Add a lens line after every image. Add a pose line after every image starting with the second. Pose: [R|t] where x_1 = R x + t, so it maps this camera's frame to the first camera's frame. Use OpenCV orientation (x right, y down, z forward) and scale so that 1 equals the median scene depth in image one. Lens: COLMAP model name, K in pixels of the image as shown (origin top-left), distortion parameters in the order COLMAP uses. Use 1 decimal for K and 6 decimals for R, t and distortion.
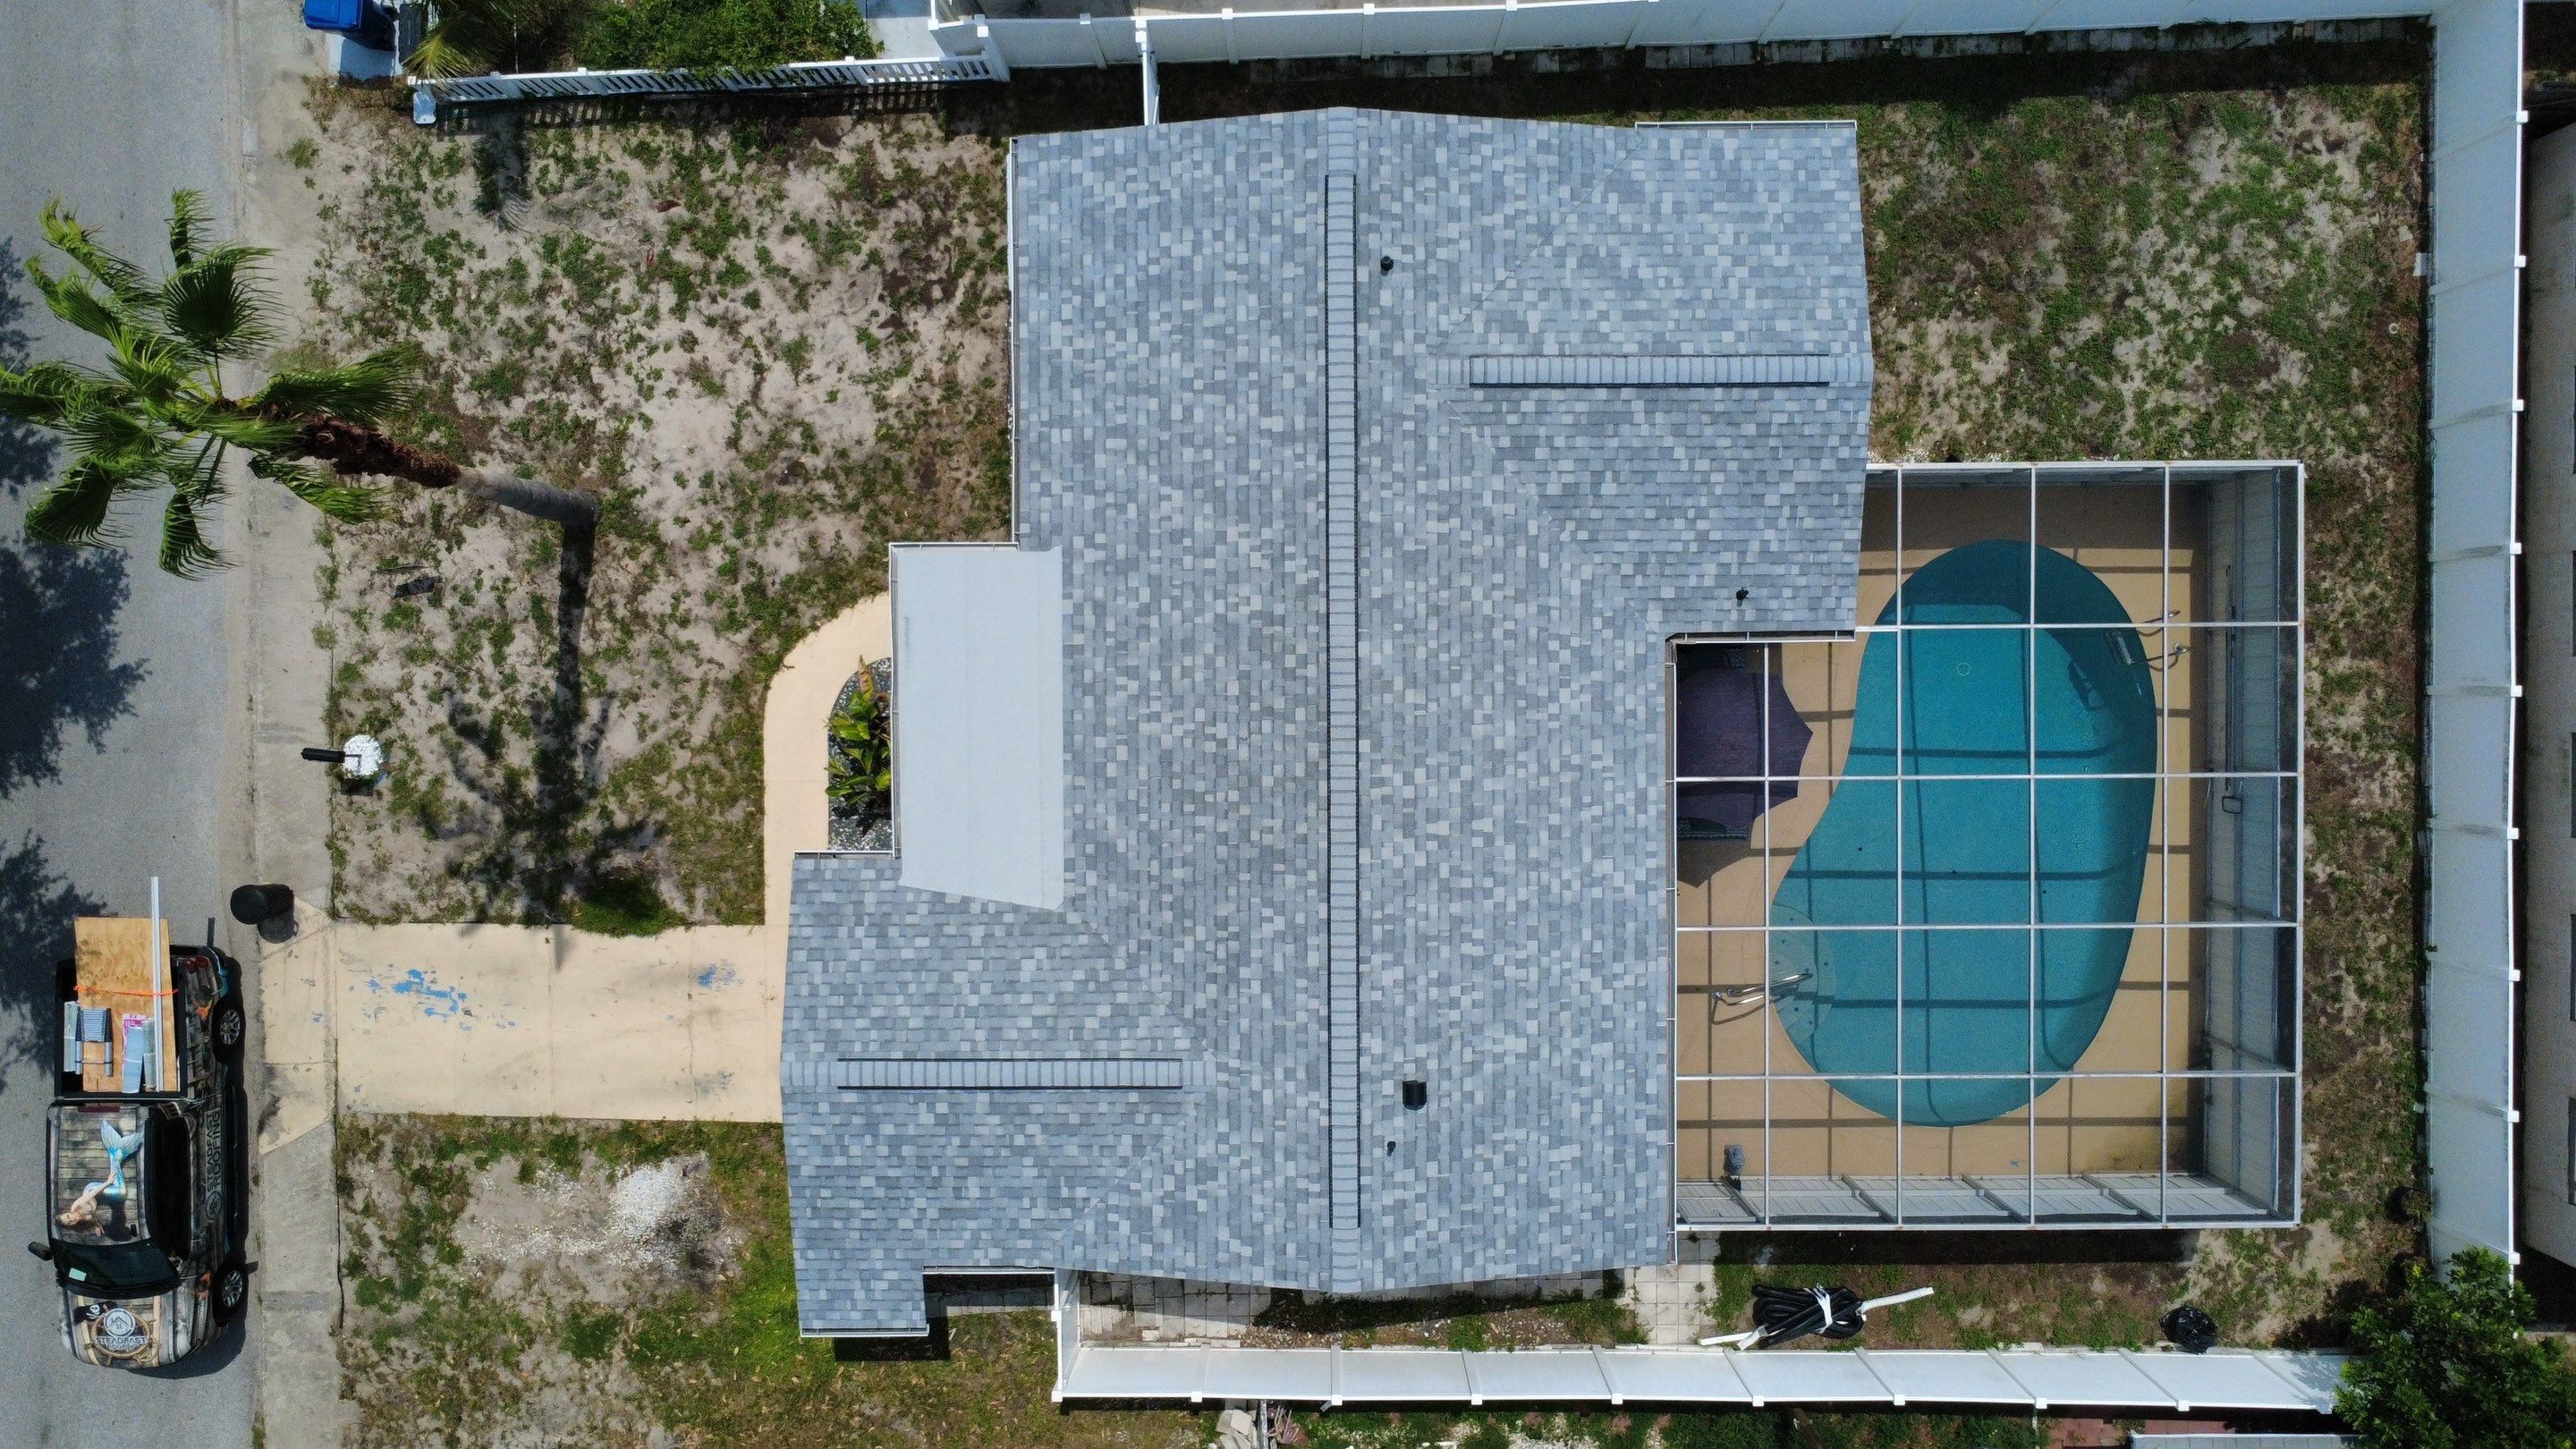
lens RADIAL K [[1875.5, 0, 1283.4], [0, 1875.5, 720.0], [0, 0, 1]] dist [-0.000299, 0.001992]
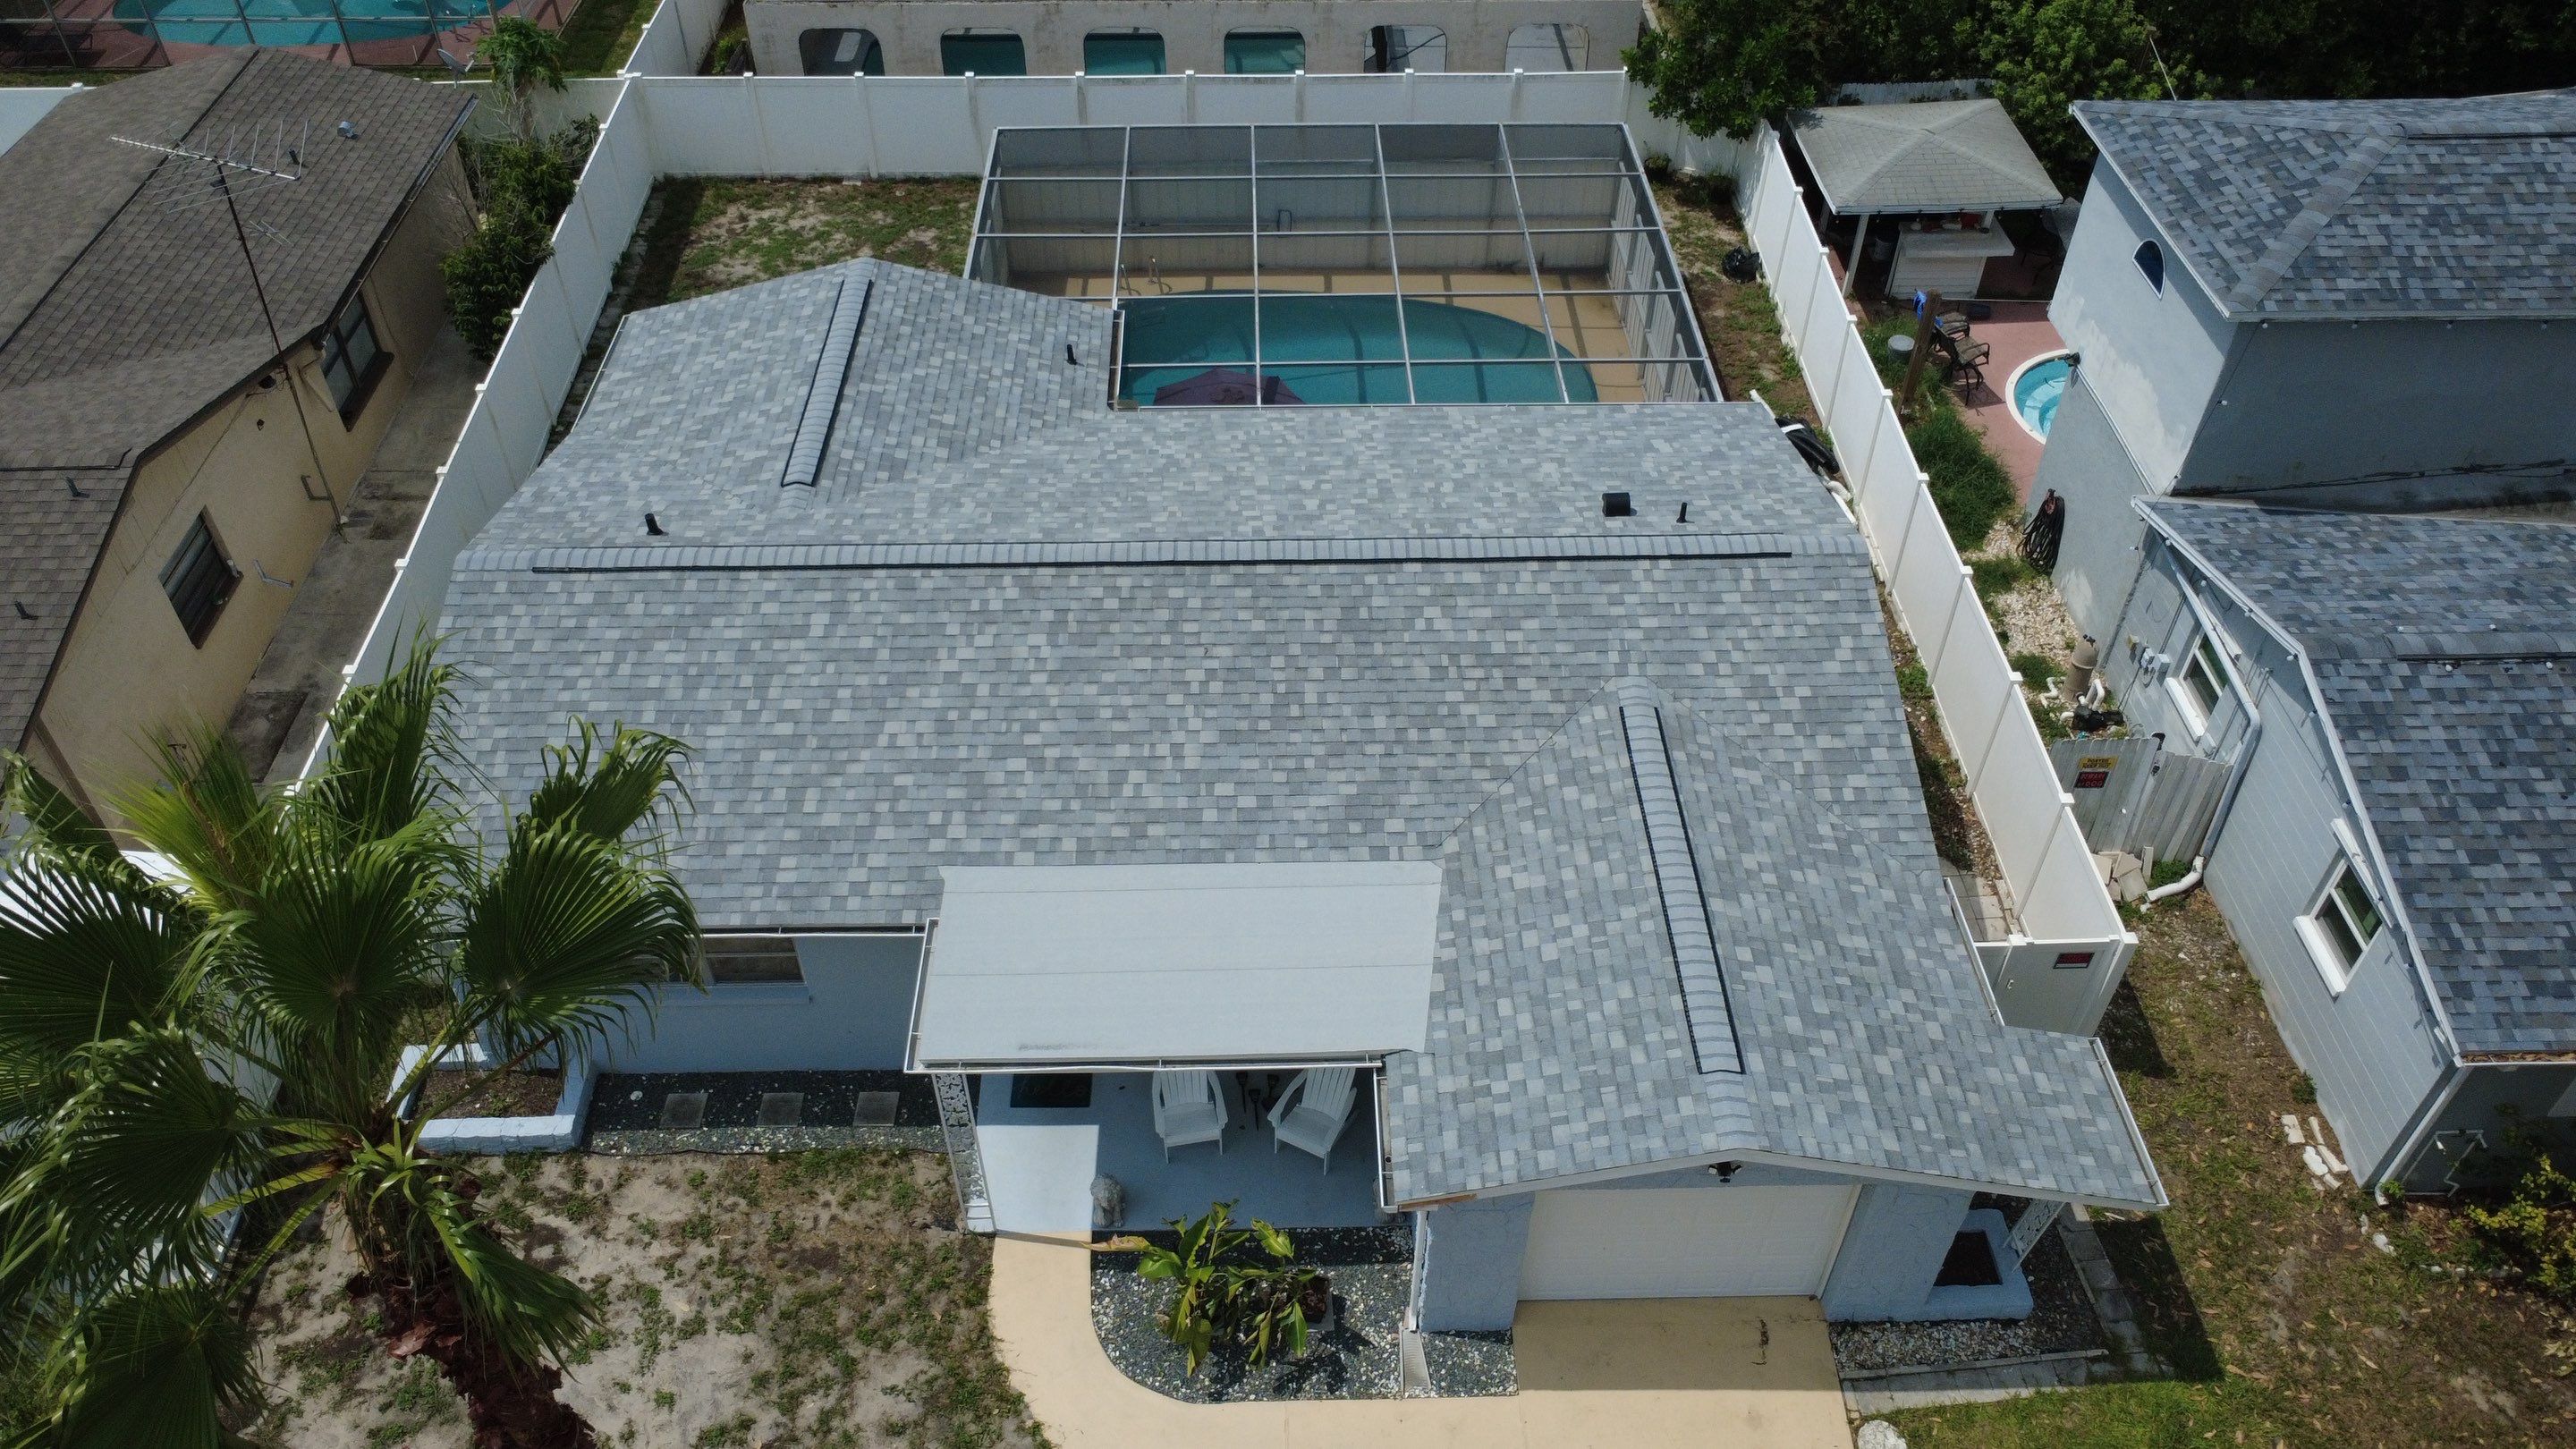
lens RADIAL K [[1875.5, 0, 1283.3], [0, 1875.5, 722.5], [0, 0, 1]] dist [-0.000299, 0.001992]
pose [[-0.013774, -0.672542, 0.739931, -0.552506], [0.999740, -0.022716, -0.002037, 0.038258], [0.018179, 0.739710, 0.672680, 0.421786]]
